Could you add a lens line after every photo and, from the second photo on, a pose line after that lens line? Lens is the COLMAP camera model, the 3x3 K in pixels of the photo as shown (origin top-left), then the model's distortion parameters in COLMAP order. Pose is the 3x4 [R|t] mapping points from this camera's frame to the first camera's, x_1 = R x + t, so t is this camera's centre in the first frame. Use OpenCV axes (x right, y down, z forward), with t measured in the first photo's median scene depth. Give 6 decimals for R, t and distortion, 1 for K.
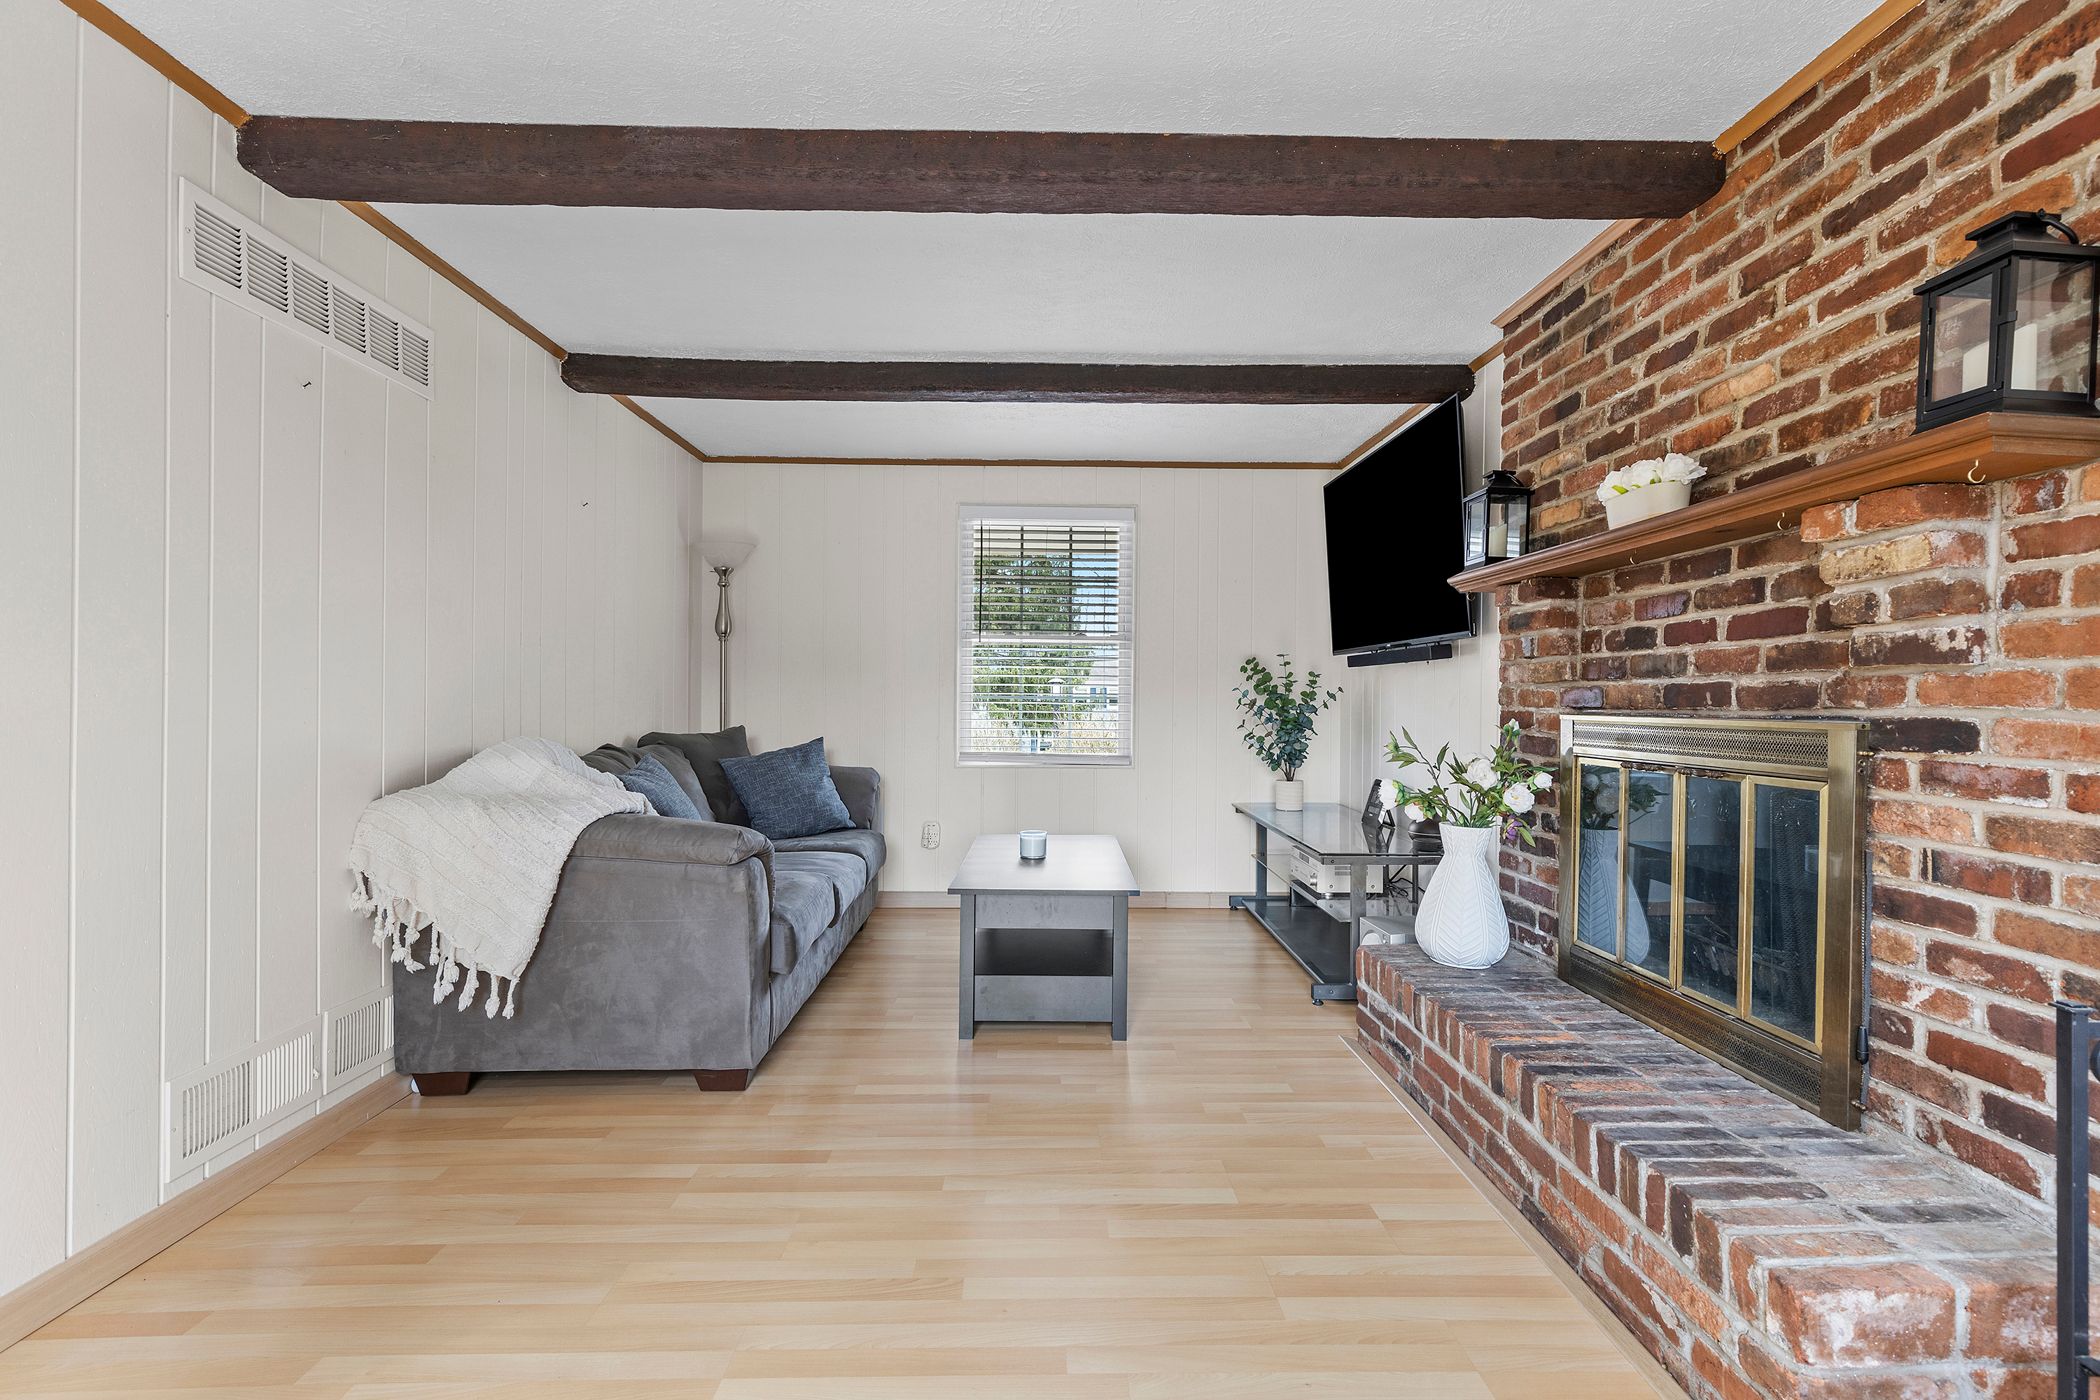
lens RADIAL K [[961.6, 0, 1058.7], [0, 961.6, 701.6], [0, 0, 1]] dist [0.001269, -0.000137]
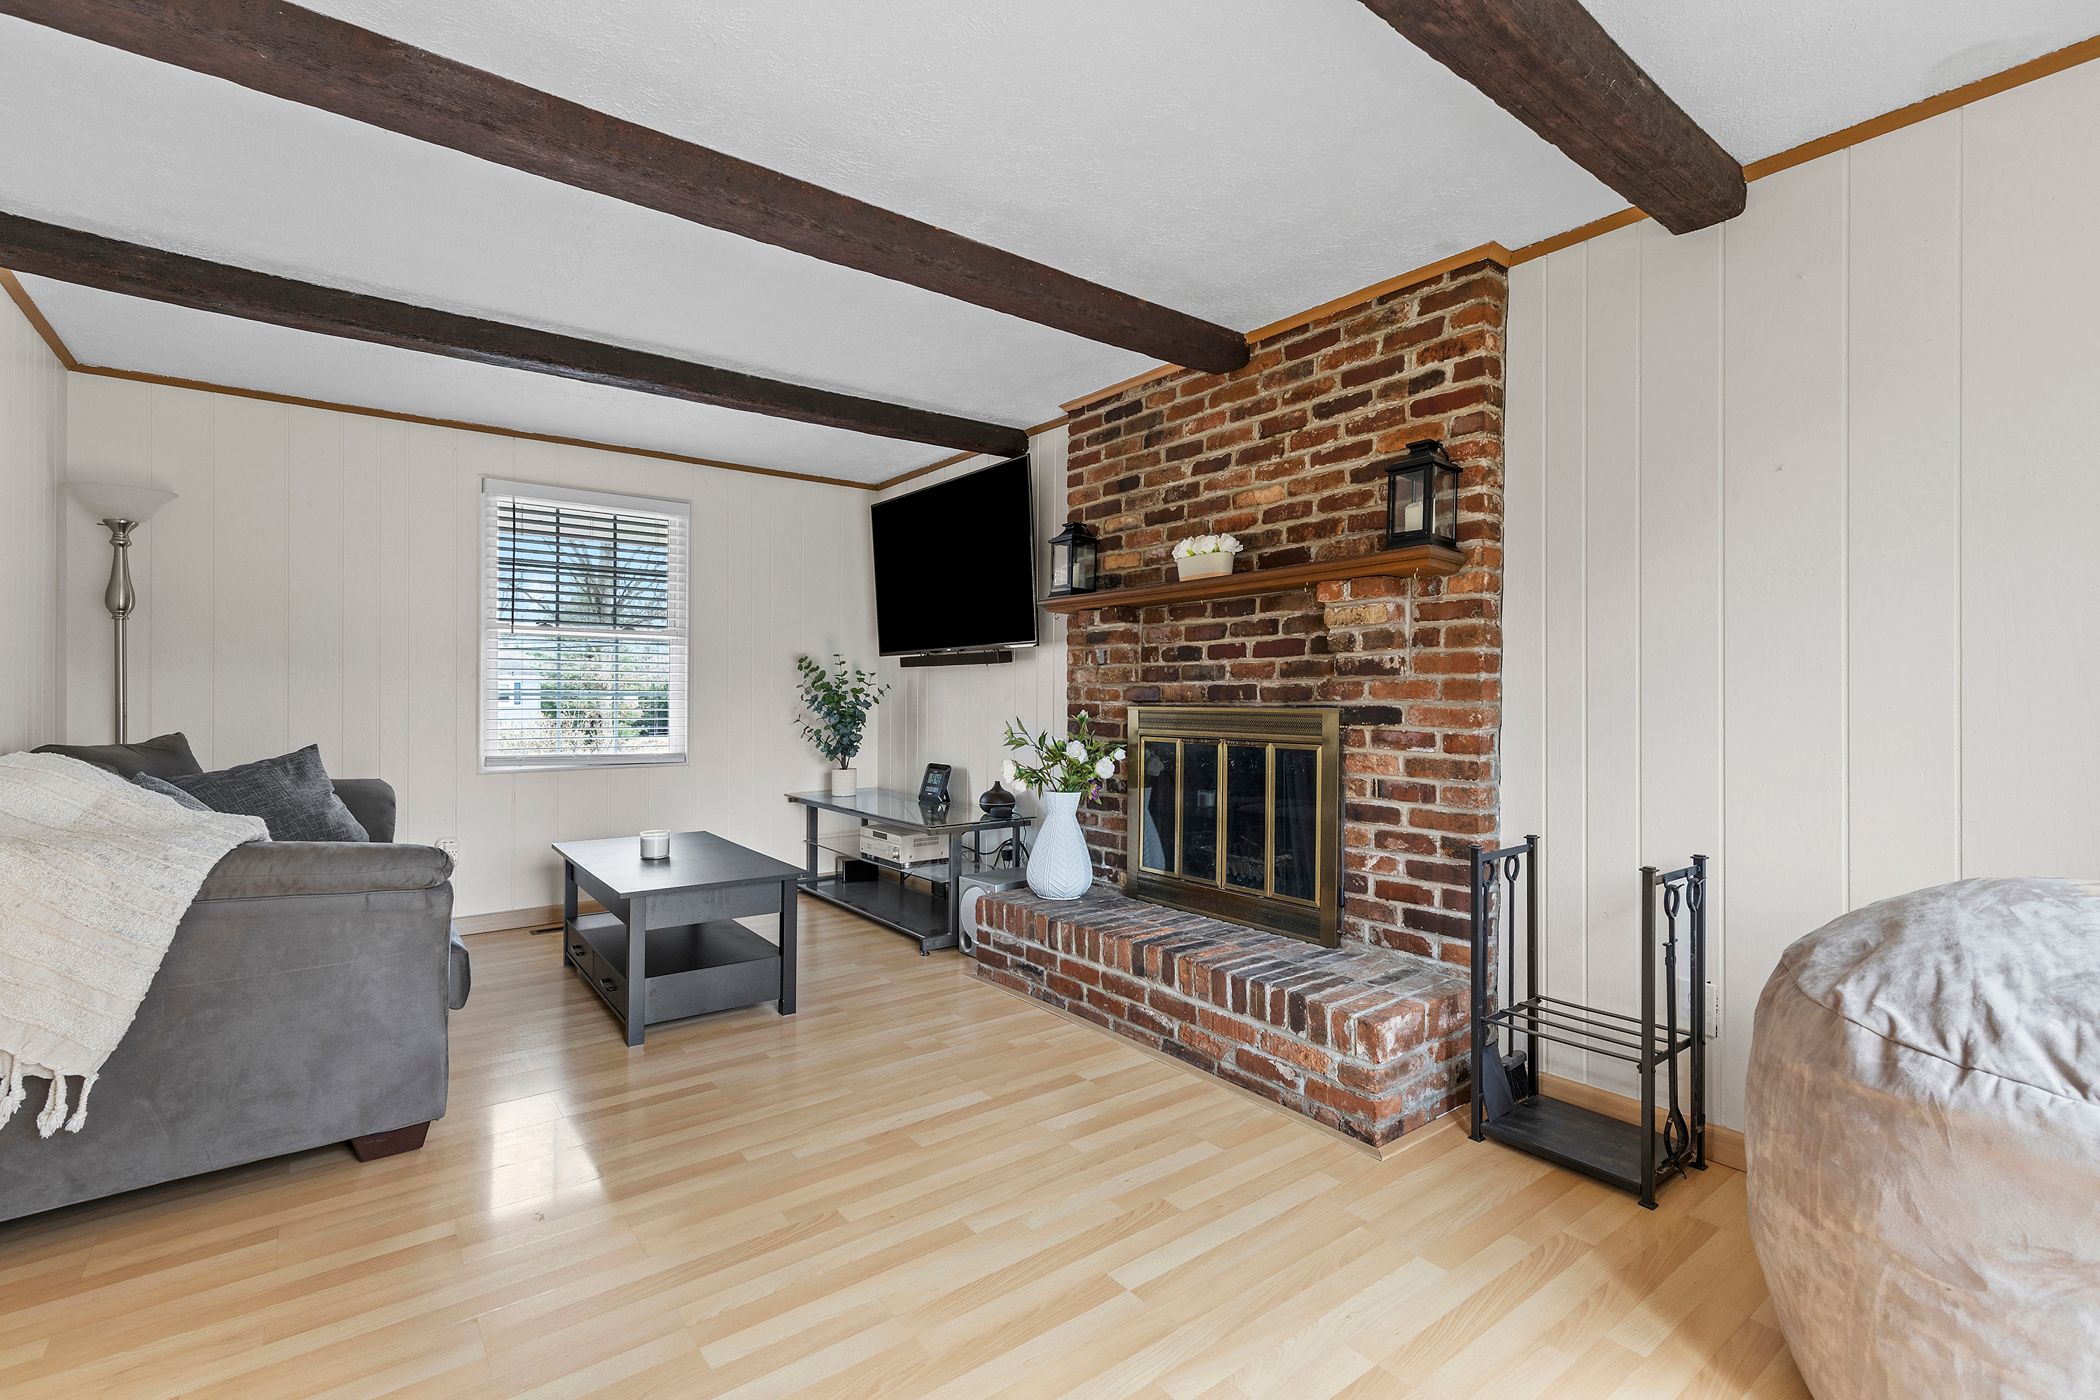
lens RADIAL K [[945.0, 0, 1061.9], [0, 945.0, 698.5], [0, 0, 1]] dist [0.002707, -0.000478]
pose [[0.802549, -0.005874, 0.596558, -0.483091], [0.004350, 0.999983, 0.003994, -0.004667], [-0.596571, -0.000610, 0.802560, -0.045423]]
